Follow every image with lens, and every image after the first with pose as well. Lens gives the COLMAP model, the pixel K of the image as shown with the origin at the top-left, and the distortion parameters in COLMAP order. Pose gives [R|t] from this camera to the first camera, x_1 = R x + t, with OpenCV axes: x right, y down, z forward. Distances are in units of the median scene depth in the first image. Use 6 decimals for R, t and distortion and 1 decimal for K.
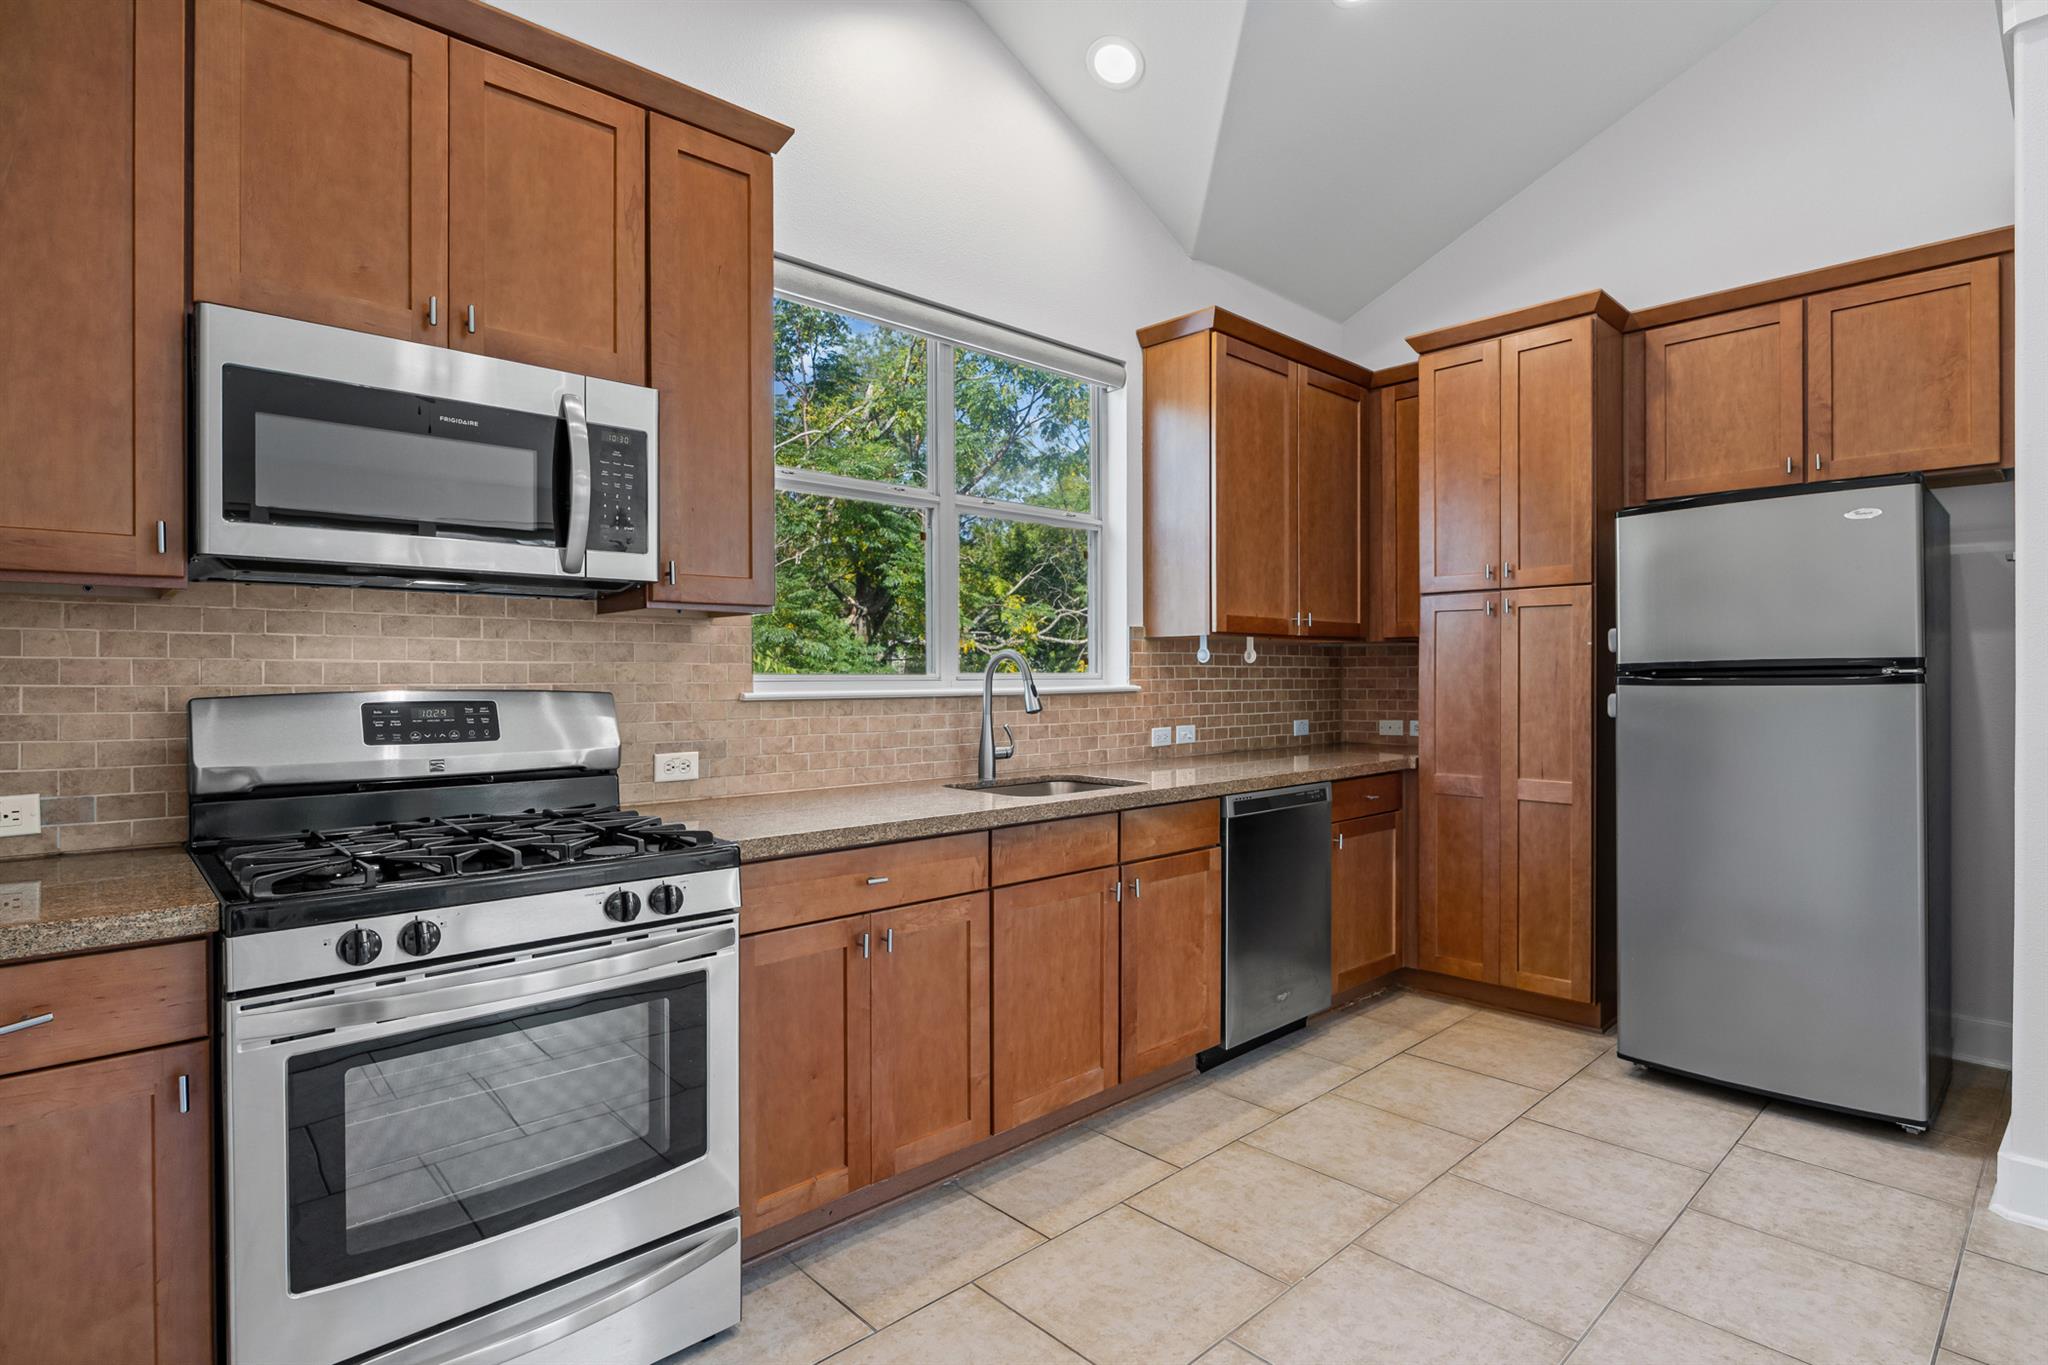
lens RADIAL K [[1016.8, 0, 1022.5], [0, 1016.8, 678.4], [0, 0, 1]] dist [-0.002295, -0.000980]
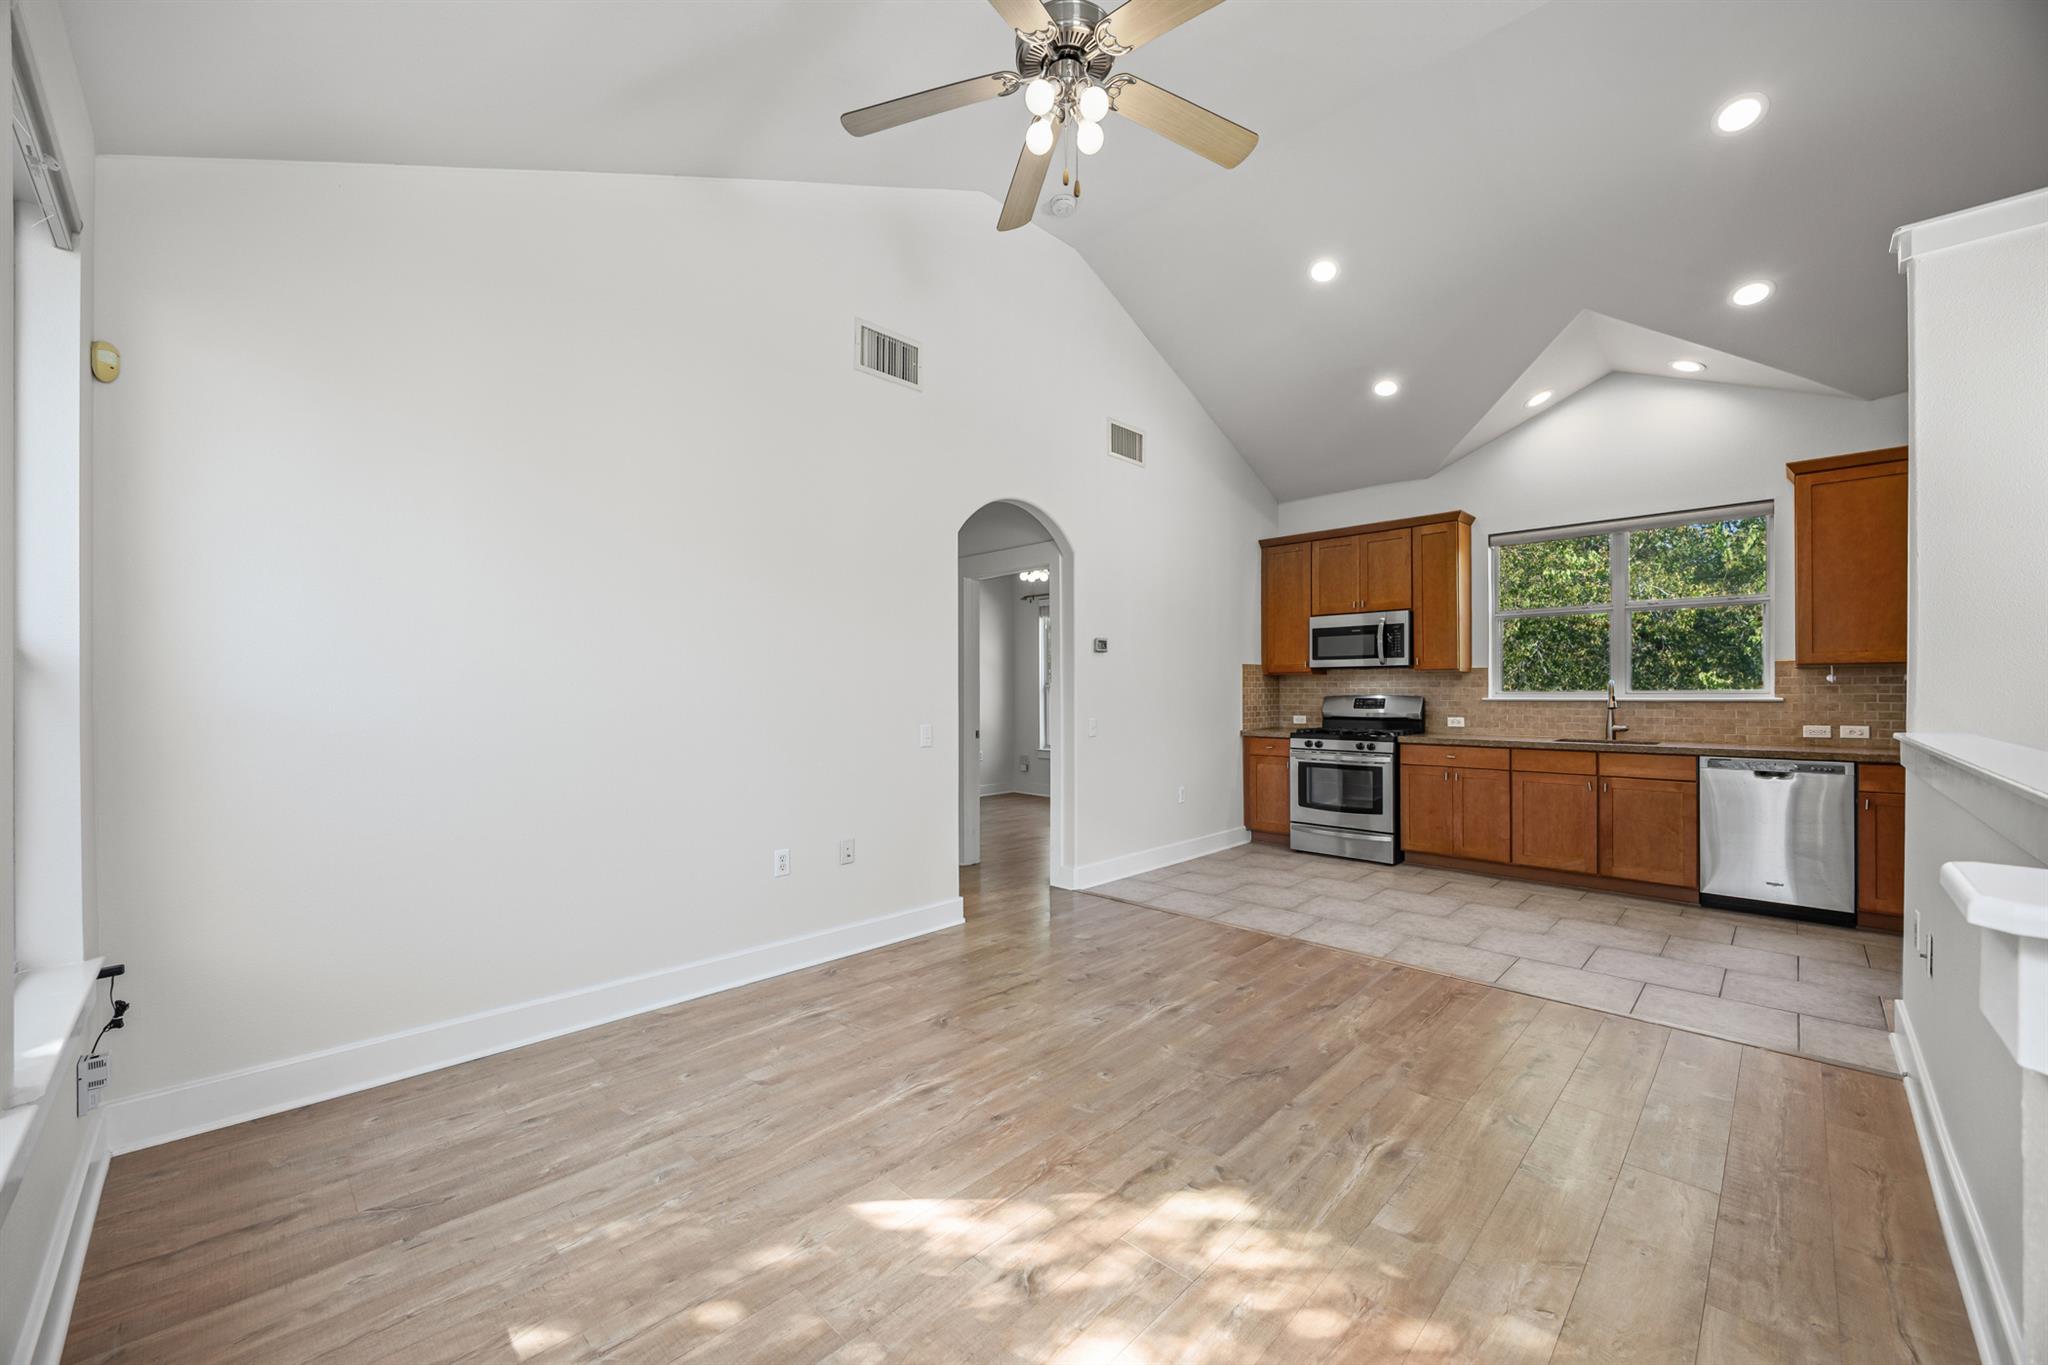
lens RADIAL K [[794.4, 0, 1021.5], [0, 794.4, 689.6], [0, 0, 1]] dist [0.000422, 0.000049]
pose [[0.043994, -0.000803, -0.999031, 1.928440], [-0.001267, 0.999999, -0.000860, -0.004892], [0.999031, 0.001304, 0.043993, -0.374193]]
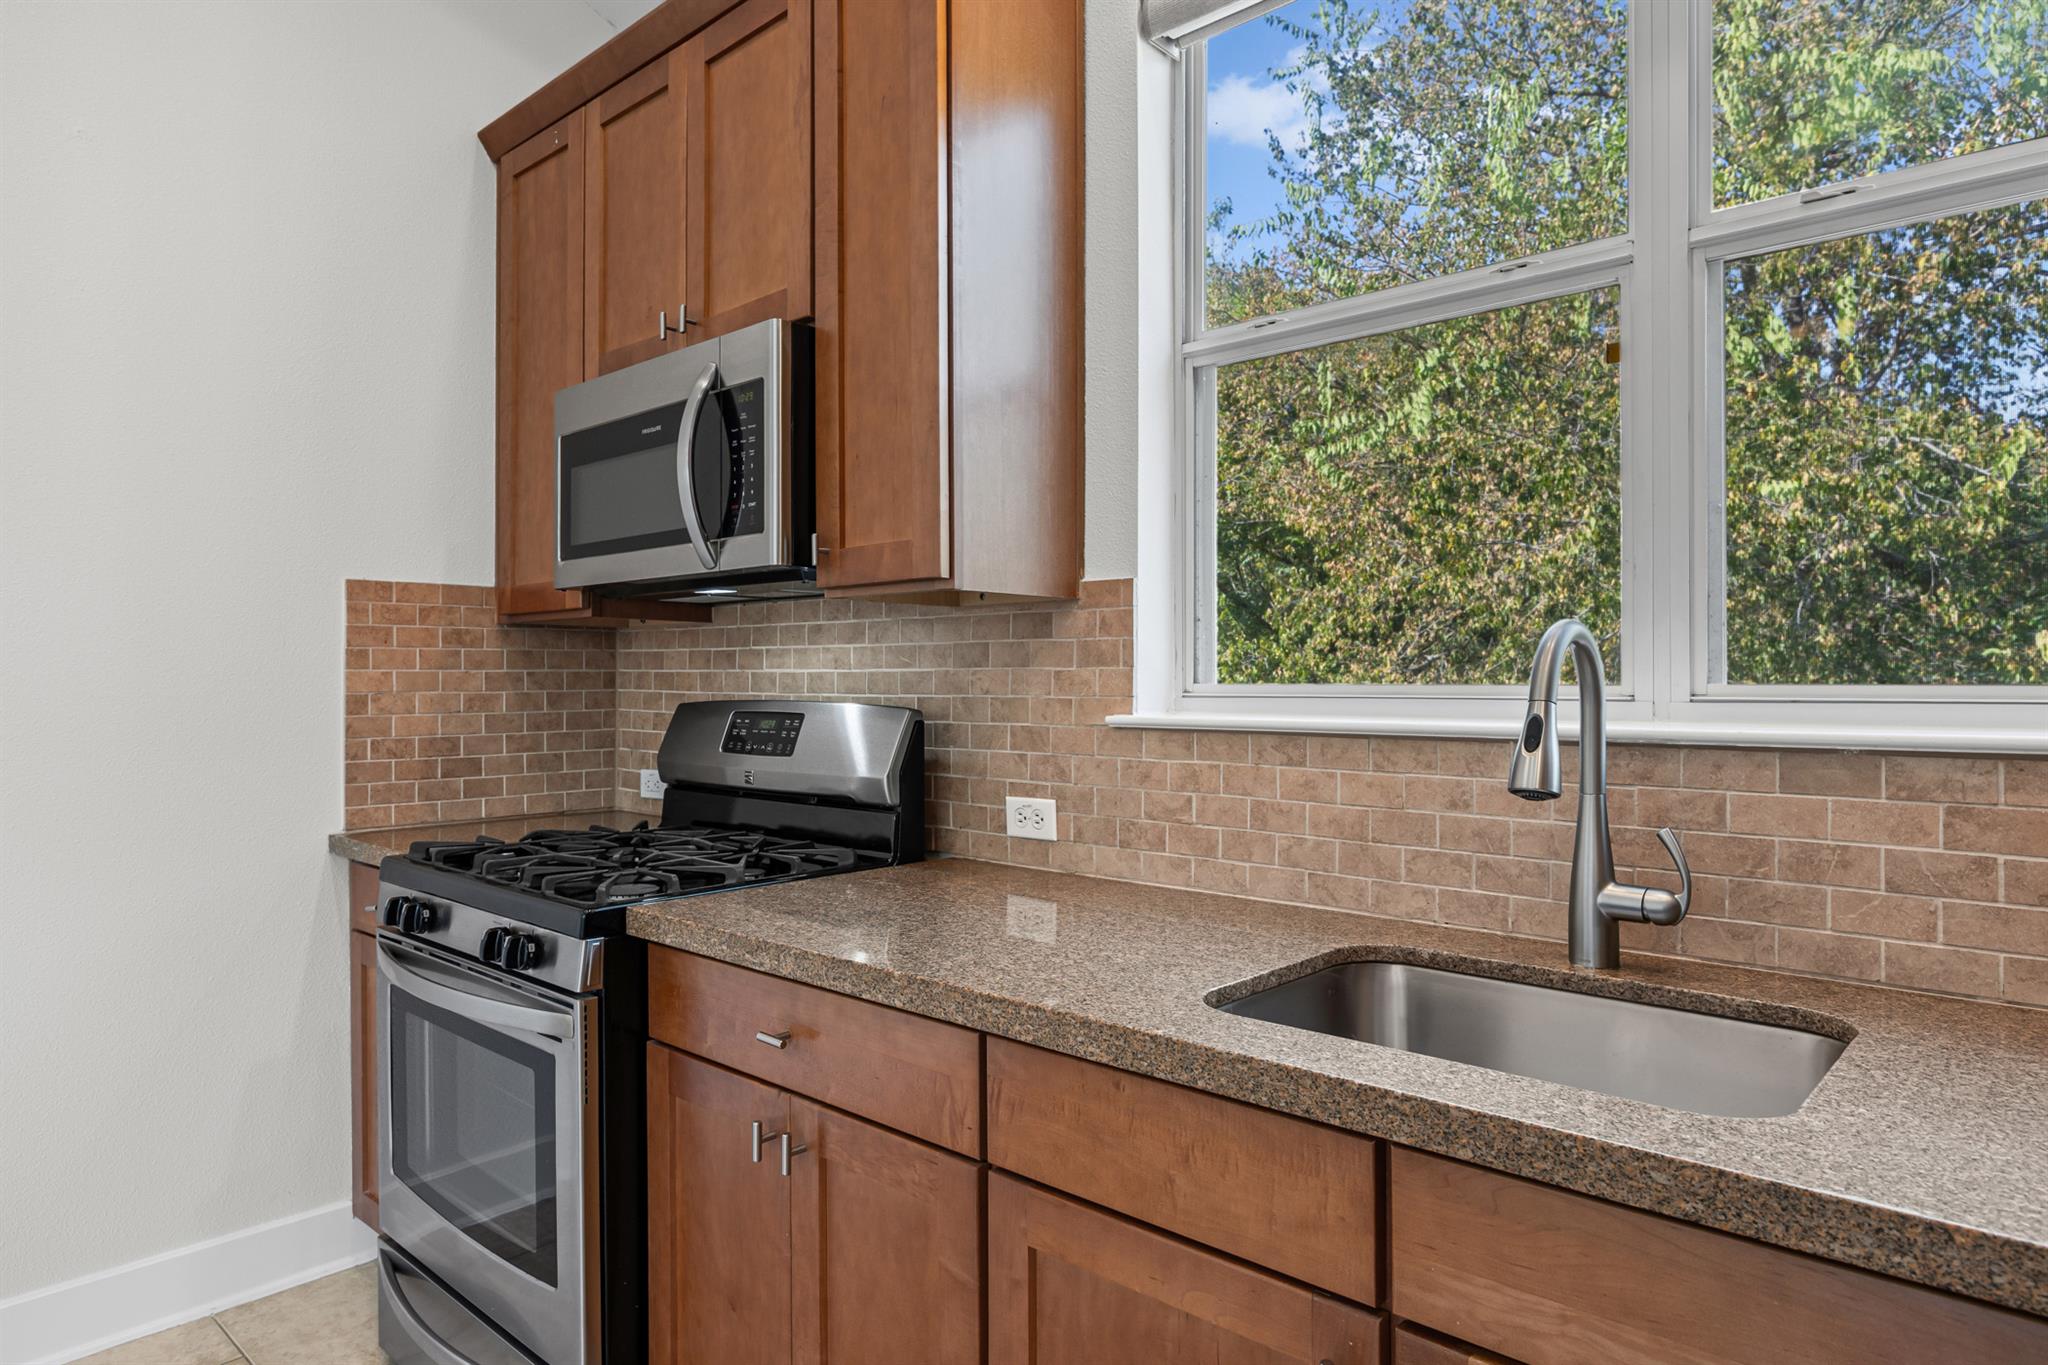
lens RADIAL K [[1211.6, 0, 1024.0], [0, 1211.6, 675.2], [0, 0, 1]] dist [0.004815, -0.000301]
pose [[0.075384, -0.001433, -0.997154, 0.482297], [-0.001062, 0.999998, -0.001517, -0.008987], [0.997154, 0.001173, 0.075382, 0.931822]]
